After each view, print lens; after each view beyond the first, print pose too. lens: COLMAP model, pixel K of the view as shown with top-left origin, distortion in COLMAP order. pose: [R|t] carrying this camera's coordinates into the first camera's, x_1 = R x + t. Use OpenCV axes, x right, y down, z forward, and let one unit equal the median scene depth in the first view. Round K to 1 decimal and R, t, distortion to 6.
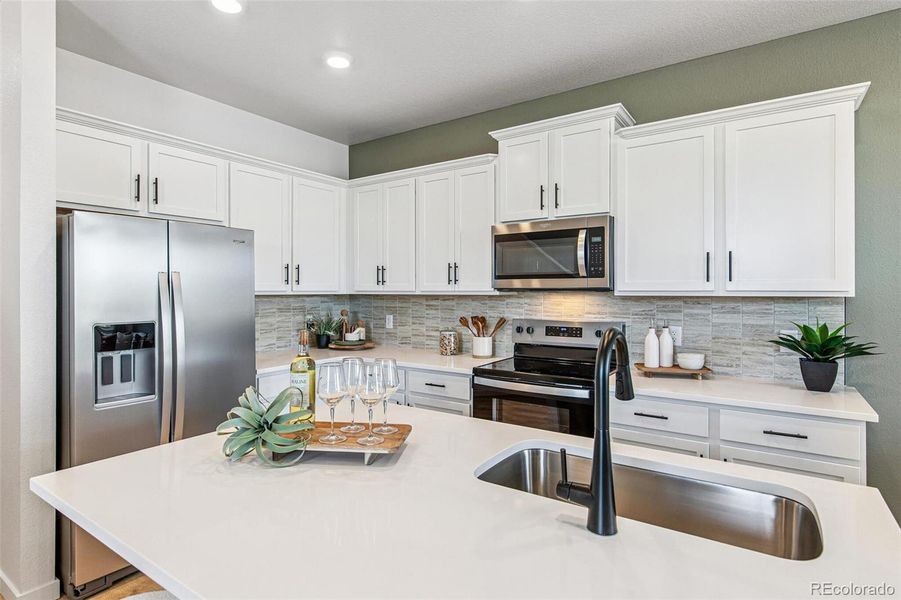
lens RADIAL K [[465.5, 0, 442.5], [0, 465.5, 284.5], [0, 0, 1]] dist [-0.003979, -0.001896]
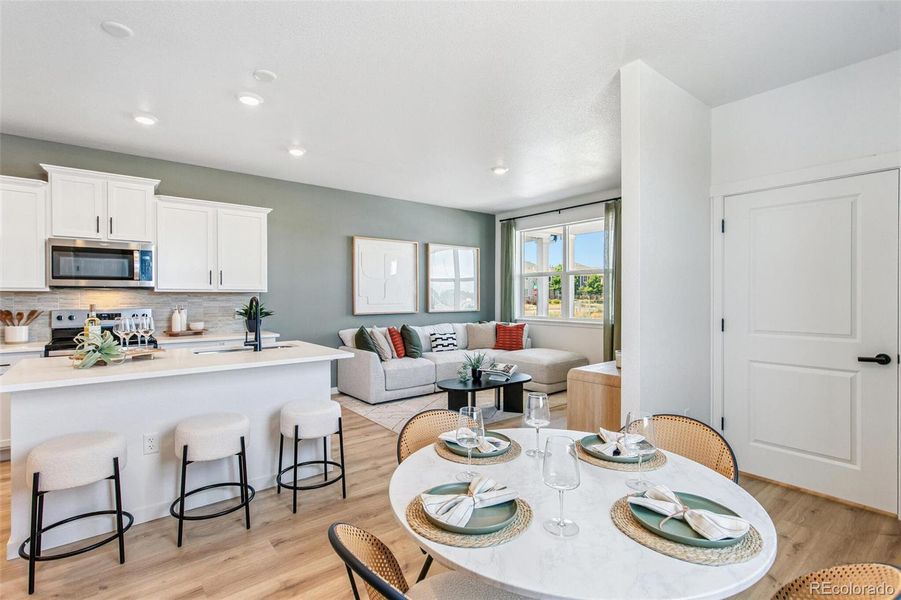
lens RADIAL K [[416.0, 0, 447.4], [0, 416.0, 300.4], [0, 0, 1]] dist [0.010764, -0.003786]
pose [[0.282511, -0.010459, 0.959207, -0.785163], [-0.011792, 0.999827, 0.014375, 0.020568], [-0.959191, -0.015372, 0.282339, -0.455230]]
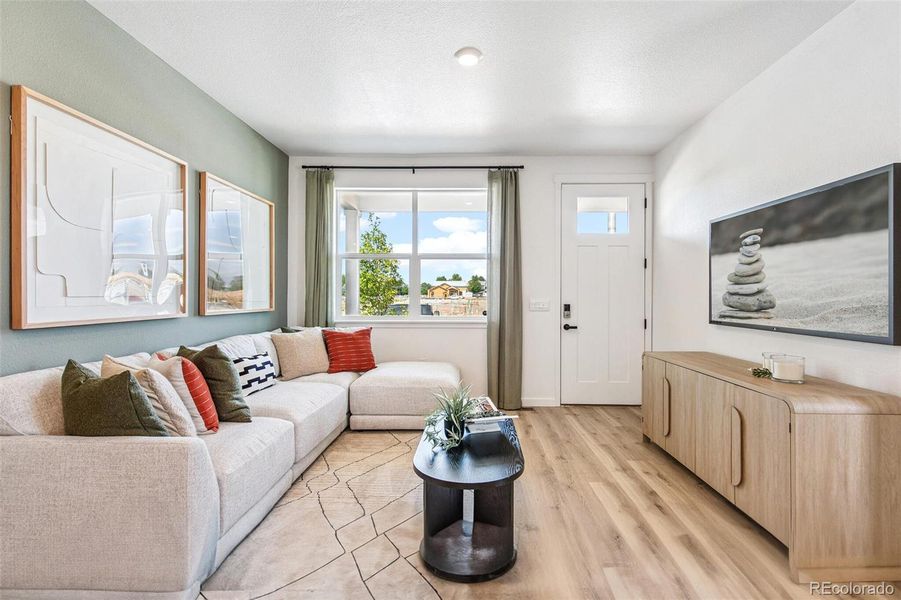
lens RADIAL K [[416.0, 0, 464.5], [0, 416.0, 293.3], [0, 0, 1]] dist [0.010764, -0.003786]
pose [[-0.555605, 0.001618, 0.831445, 0.135434], [-0.015659, 0.999800, -0.012409, 0.067424], [-0.831299, -0.019914, -0.555469, 0.377947]]
